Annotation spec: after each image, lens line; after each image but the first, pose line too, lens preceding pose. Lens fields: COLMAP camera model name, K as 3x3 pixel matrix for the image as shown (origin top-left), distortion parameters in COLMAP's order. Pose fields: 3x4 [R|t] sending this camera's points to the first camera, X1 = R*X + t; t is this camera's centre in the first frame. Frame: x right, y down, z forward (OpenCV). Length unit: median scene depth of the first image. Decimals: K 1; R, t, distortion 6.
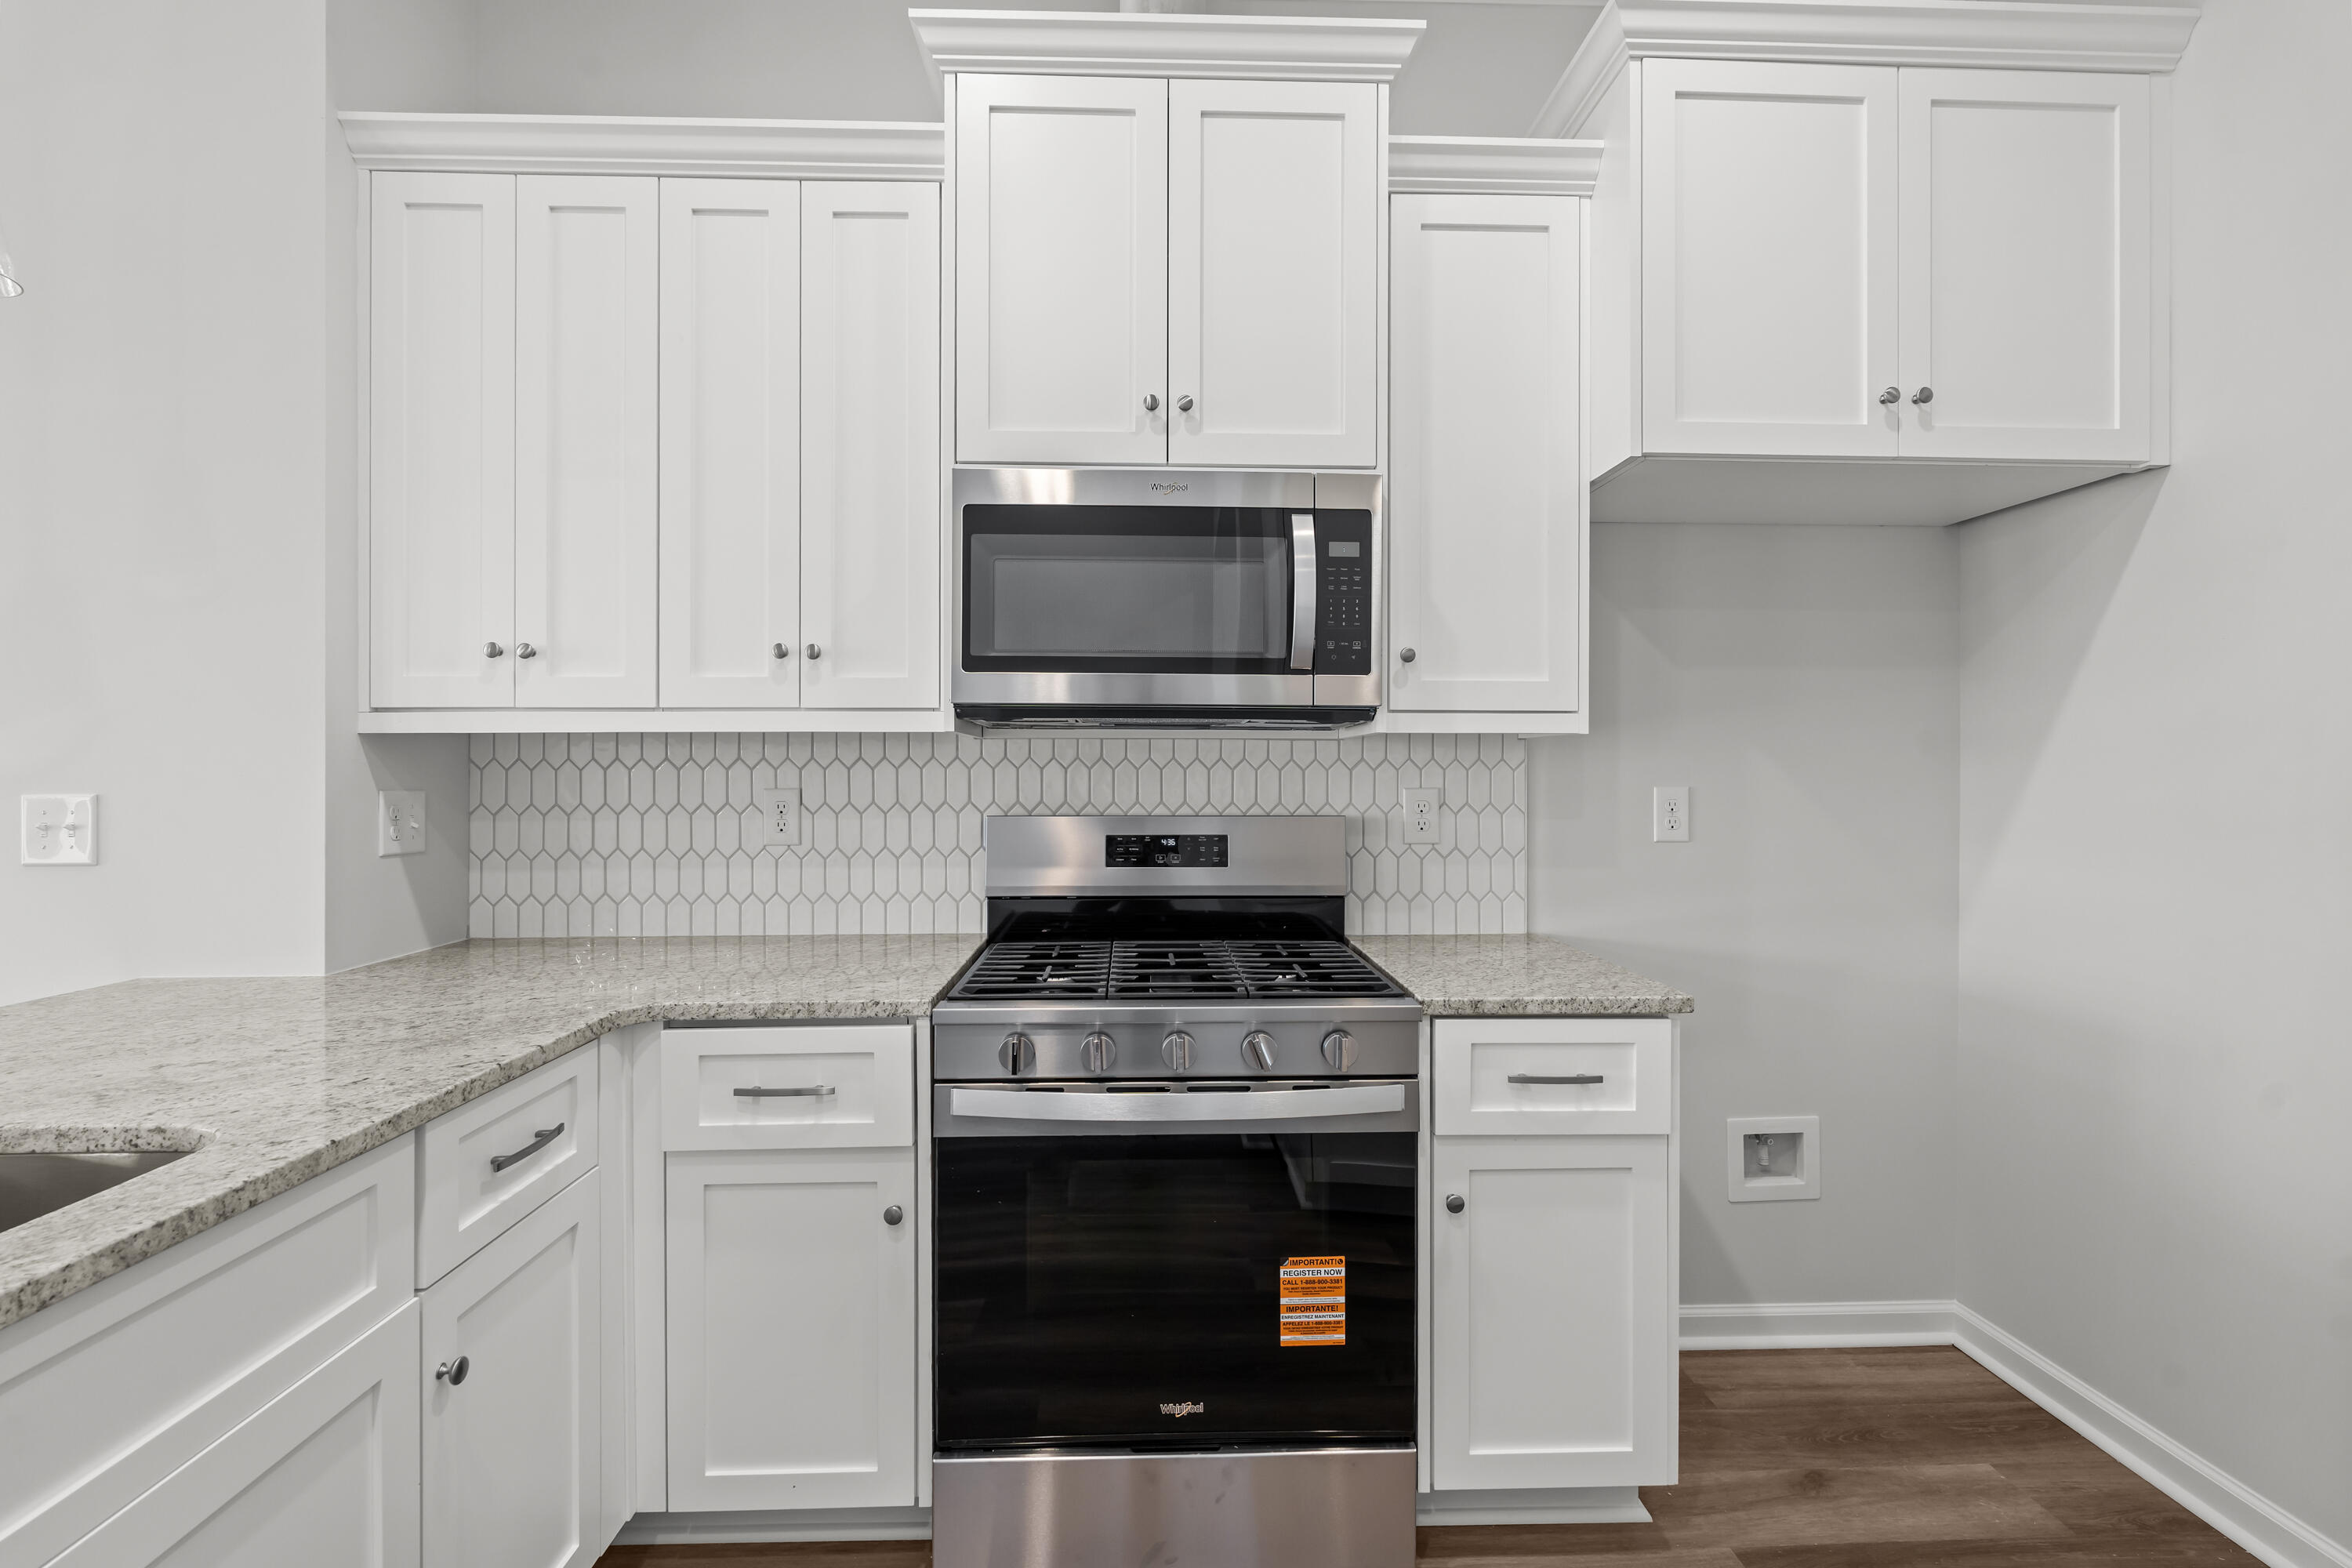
lens RADIAL K [[1048.2, 0, 1179.1], [0, 1048.2, 765.3], [0, 0, 1]] dist [0.002837, -0.001074]
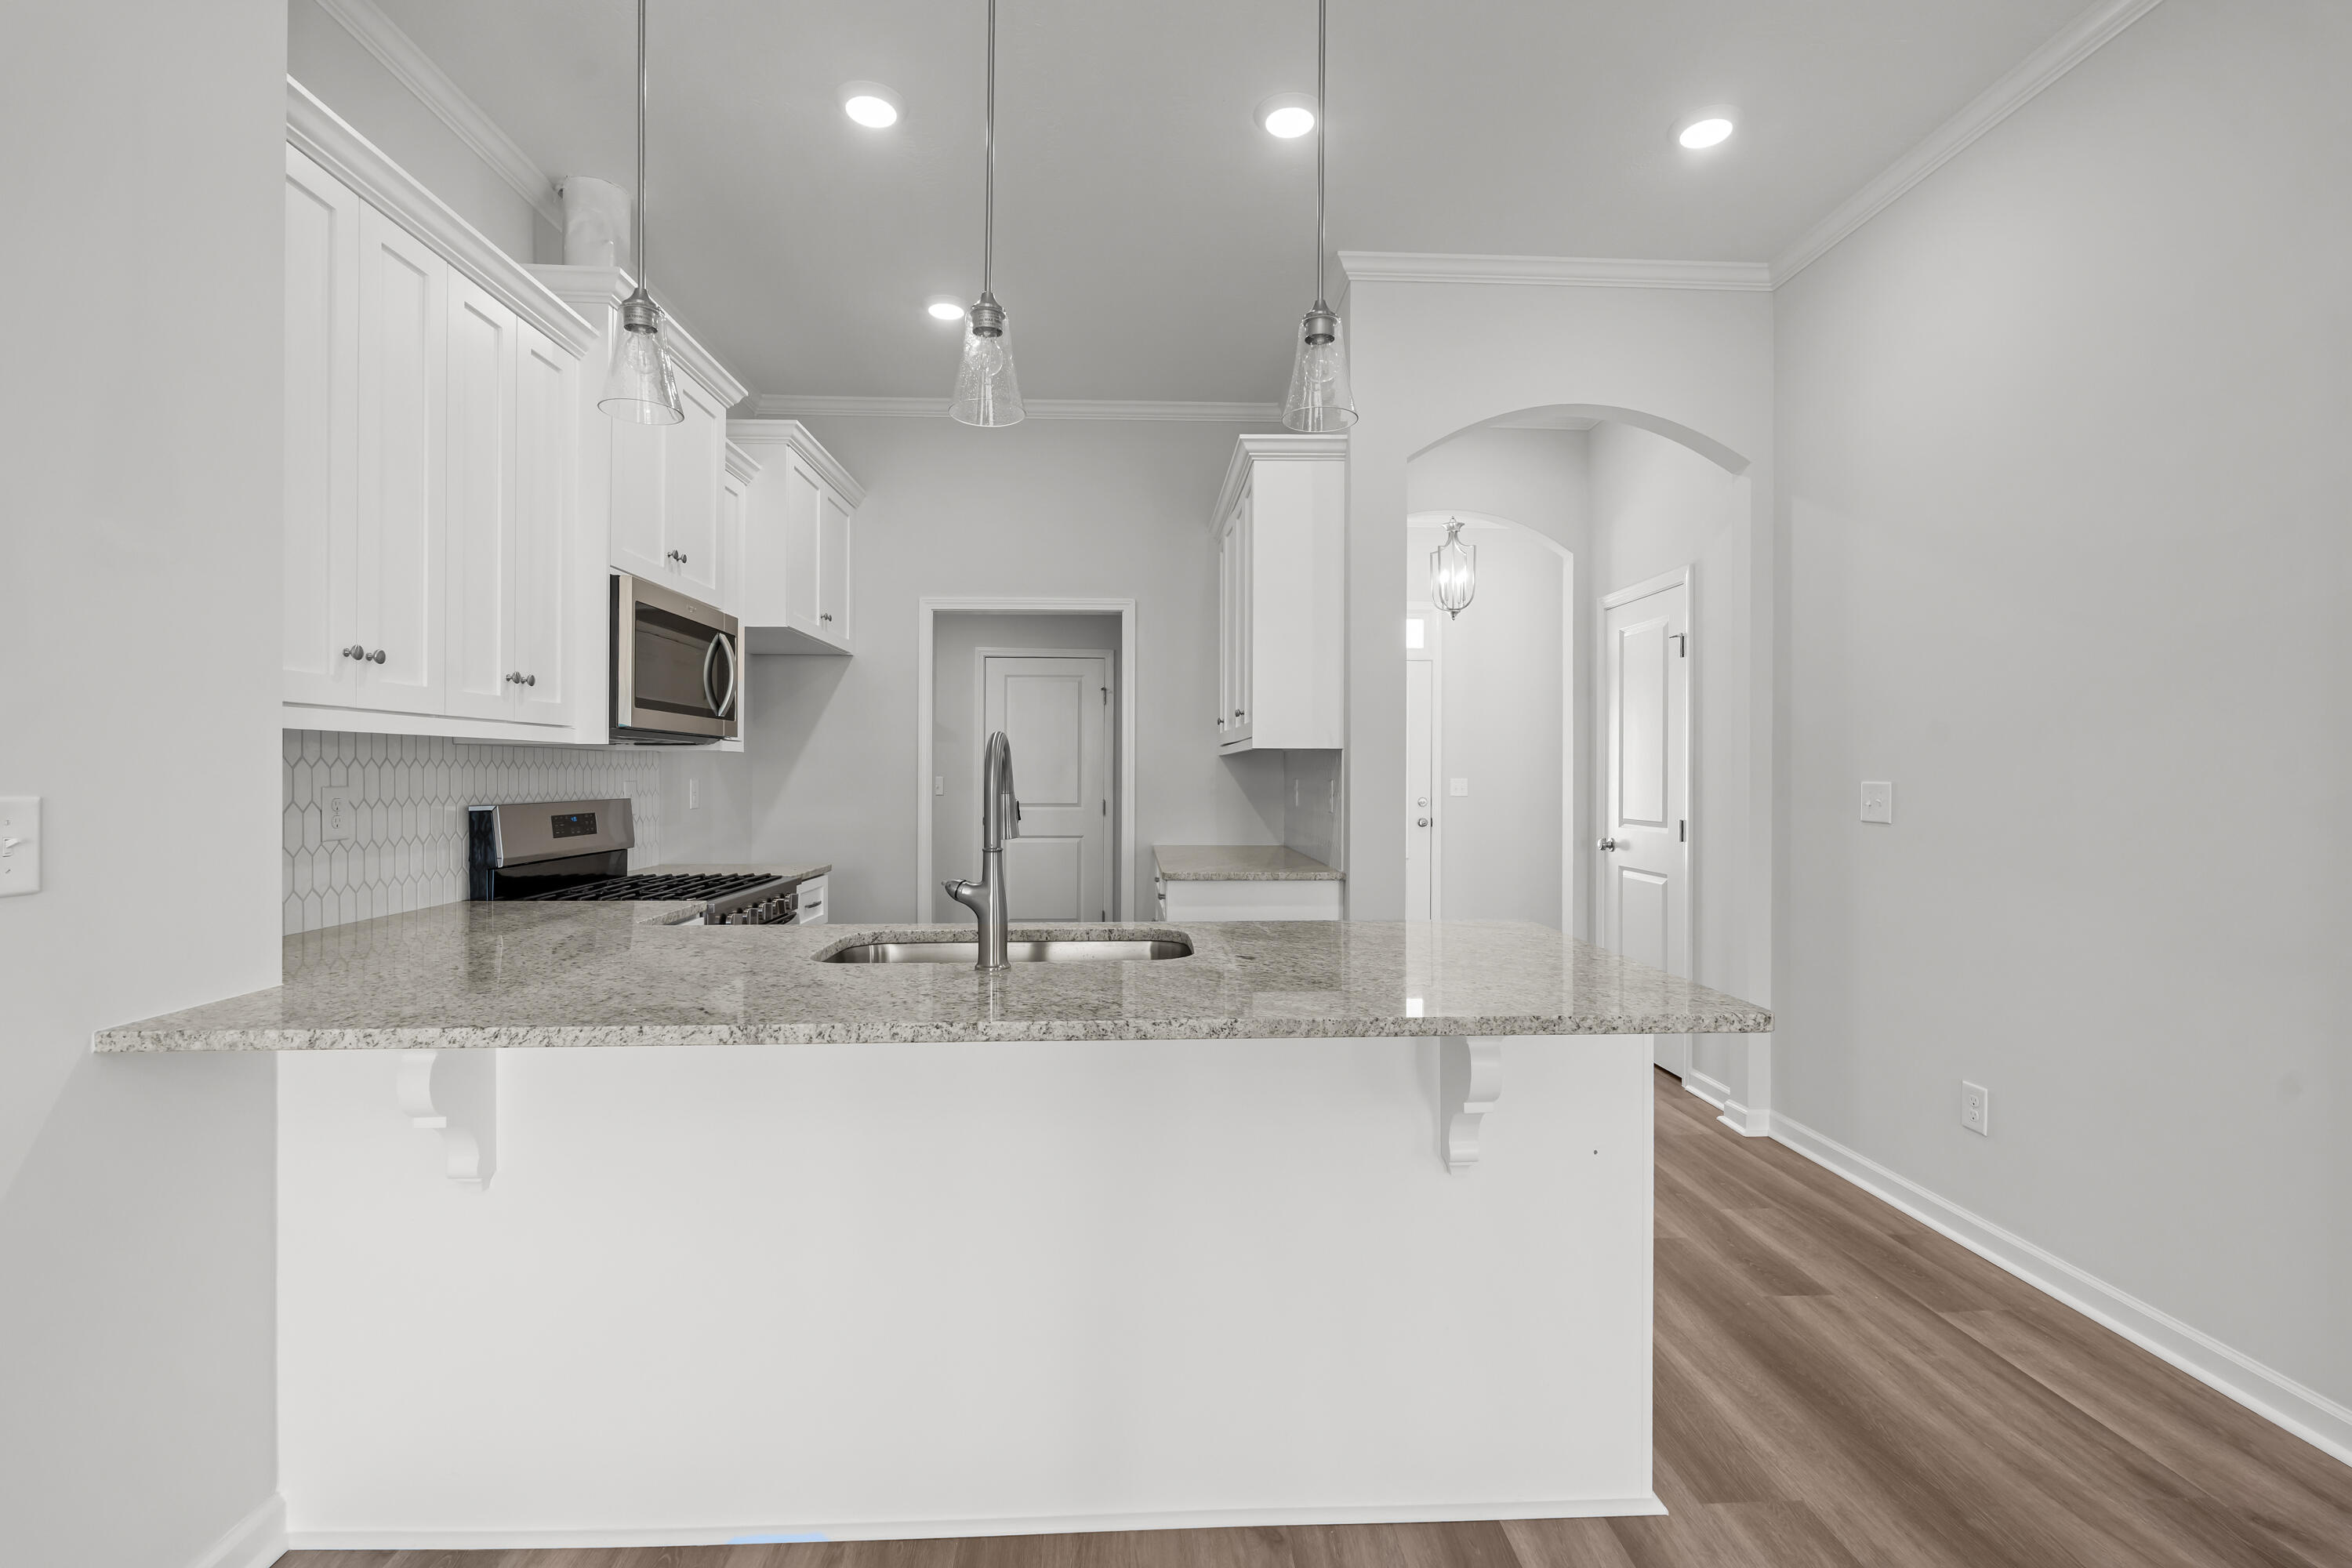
lens RADIAL K [[1048.2, 0, 1173.6], [0, 1048.2, 770.4], [0, 0, 1]] dist [0.002837, -0.001074]
pose [[0.011769, 0.002685, 0.999927, -1.534243], [0.009091, 0.999955, -0.002792, 0.017306], [-0.999889, 0.009123, 0.011744, 0.146186]]
